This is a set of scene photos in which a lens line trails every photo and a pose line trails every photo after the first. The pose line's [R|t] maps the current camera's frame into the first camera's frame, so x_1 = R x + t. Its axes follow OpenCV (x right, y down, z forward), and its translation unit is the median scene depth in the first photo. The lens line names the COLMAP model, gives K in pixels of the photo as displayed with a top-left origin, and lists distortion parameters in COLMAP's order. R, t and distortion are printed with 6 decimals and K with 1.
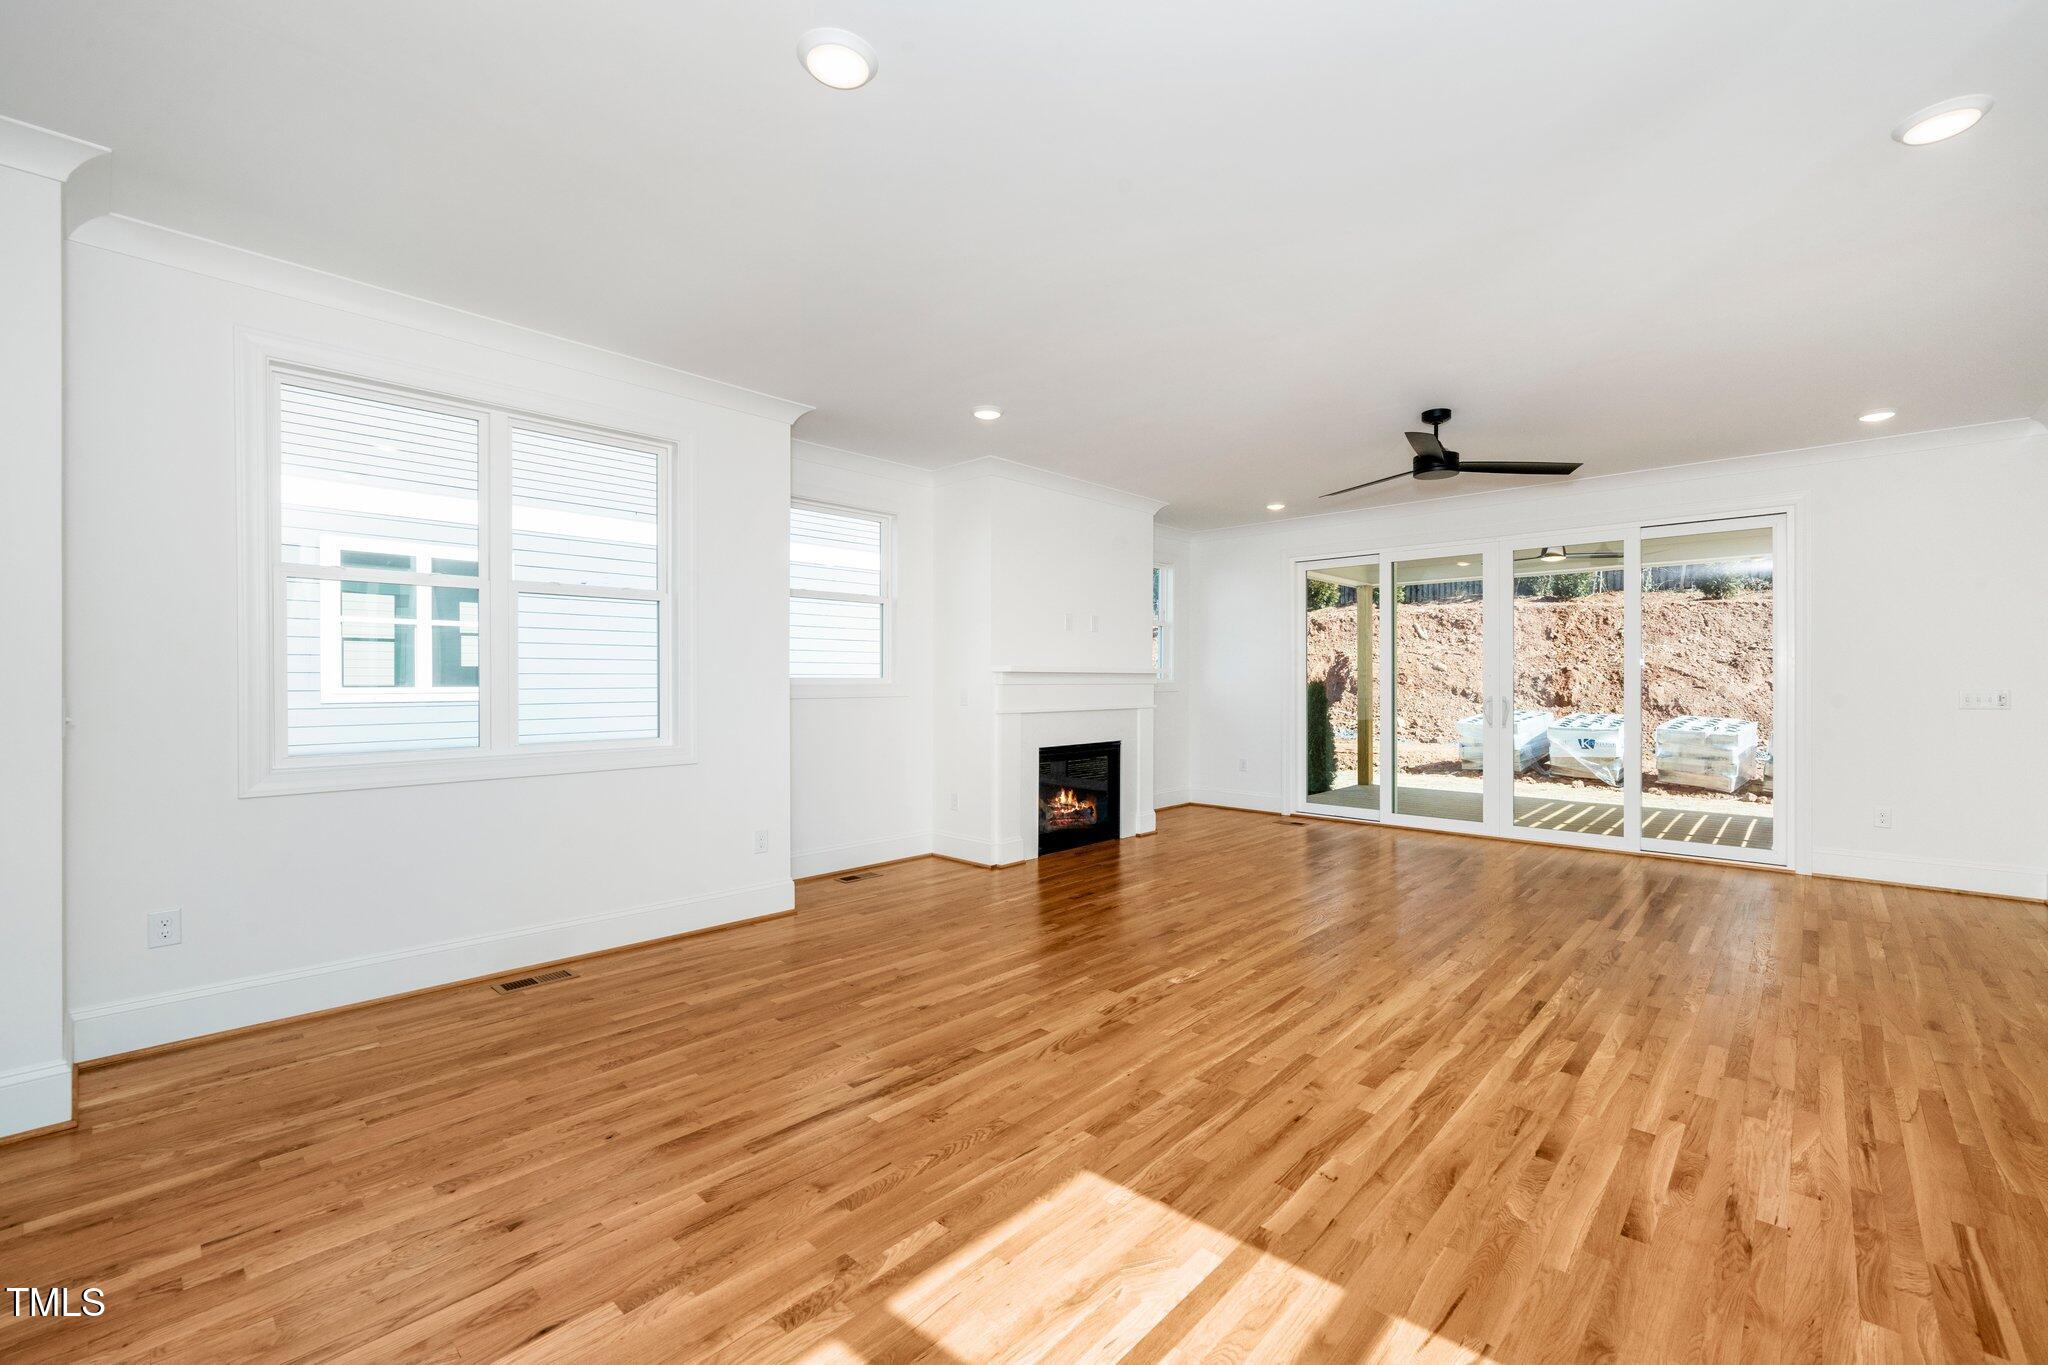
lens RADIAL K [[819.4, 0, 1076.4], [0, 819.4, 665.5], [0, 0, 1]] dist [-0.002269, 0.000057]
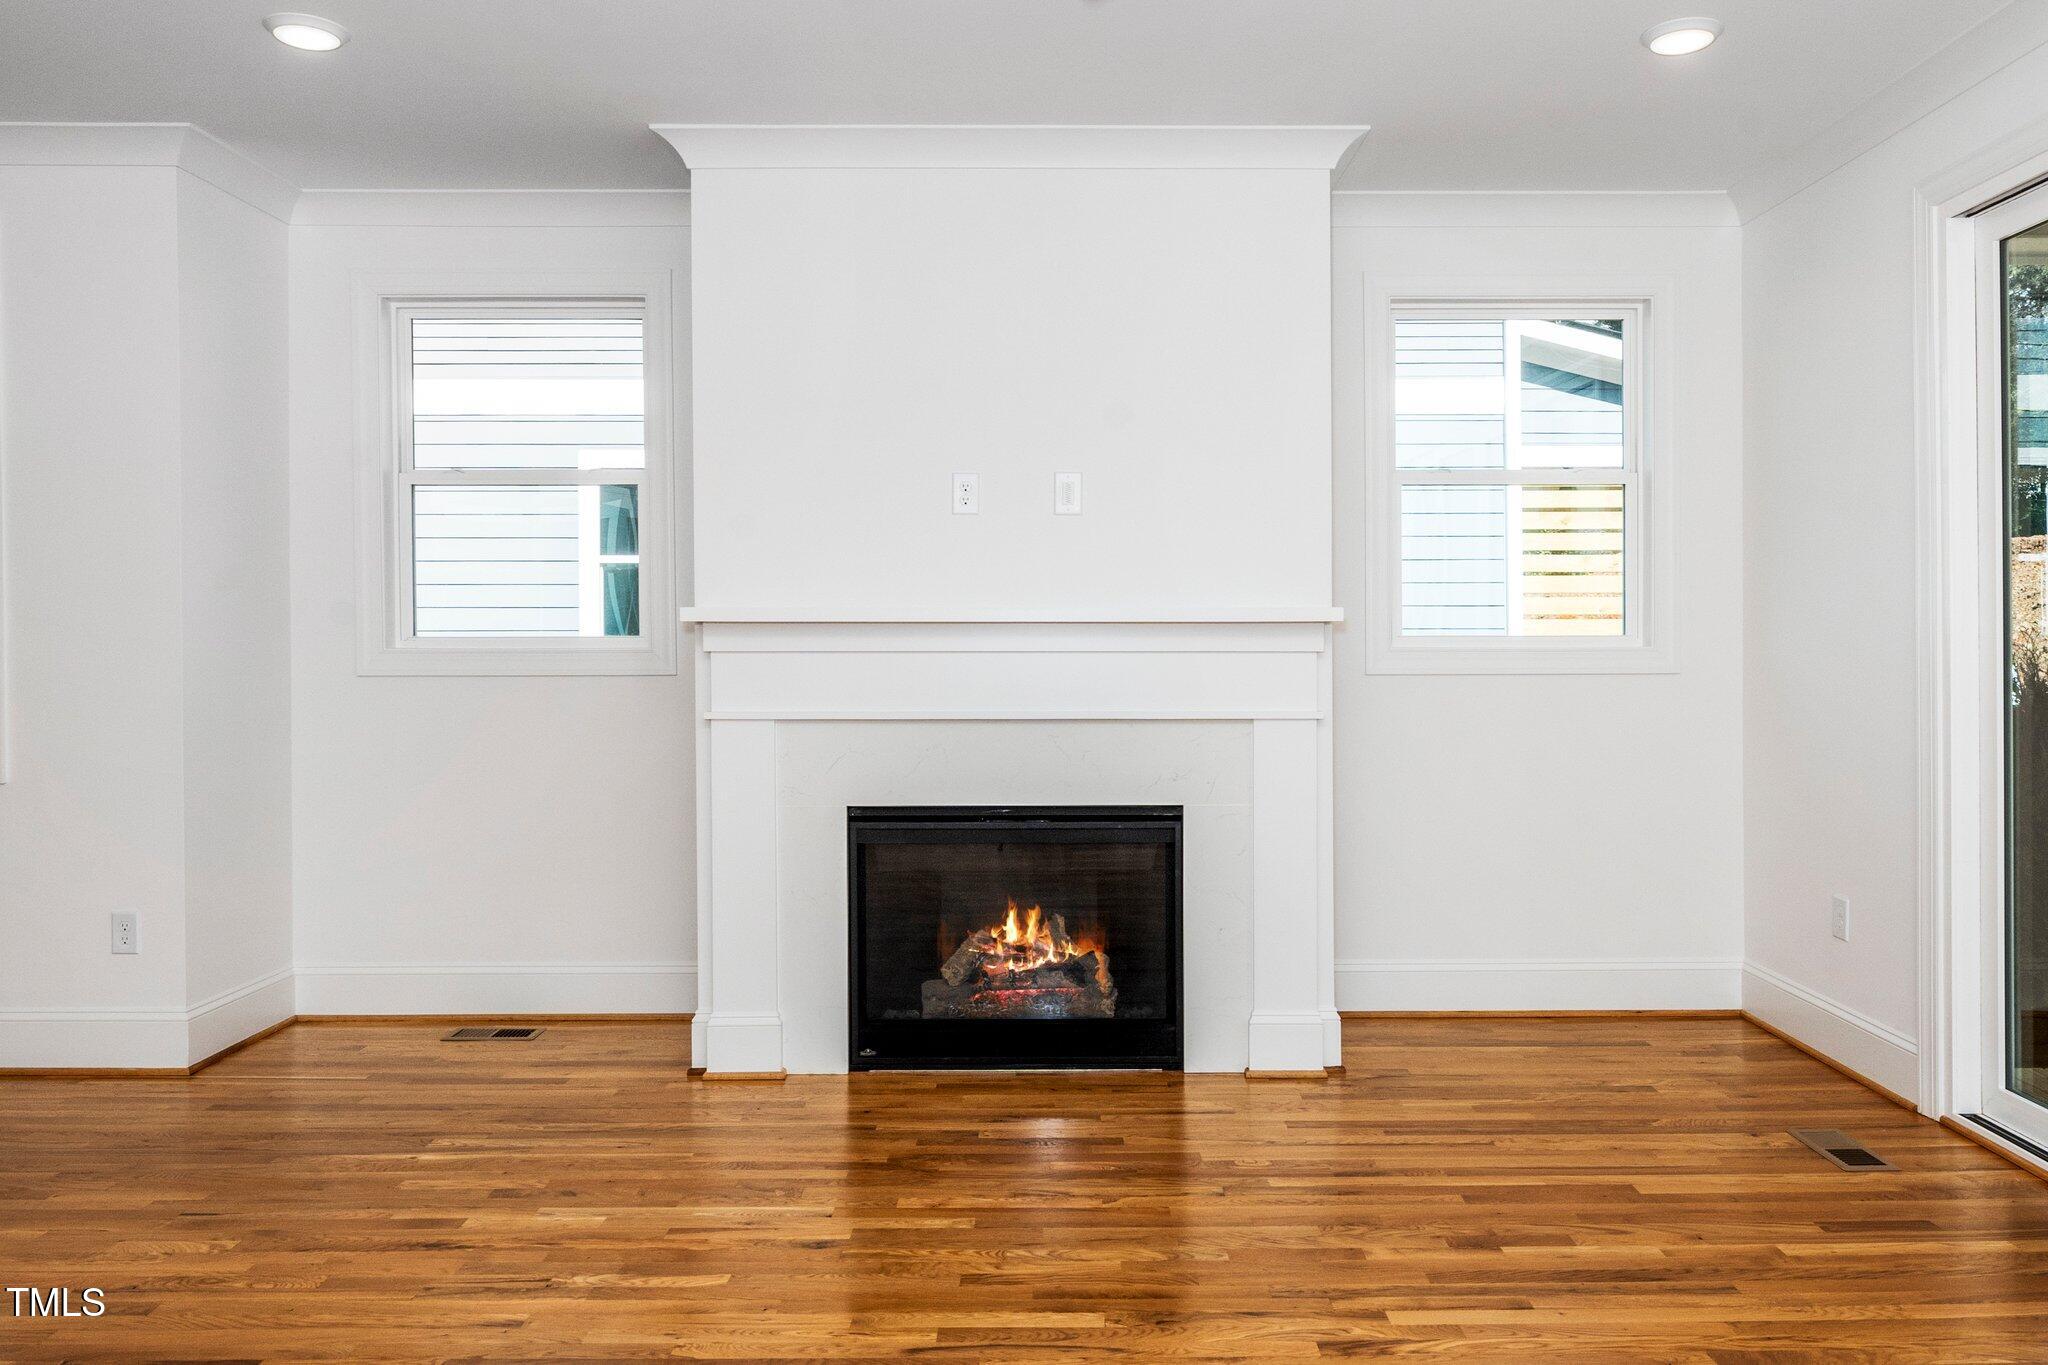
lens RADIAL K [[1462.3, 0, 1048.8], [0, 1462.3, 653.9], [0, 0, 1]] dist [-0.003718, 0.000921]
pose [[0.673556, 0.004821, -0.739121, 0.492567], [0.016957, 0.999615, 0.021973, 0.009487], [0.738942, -0.027333, 0.673214, 0.517018]]
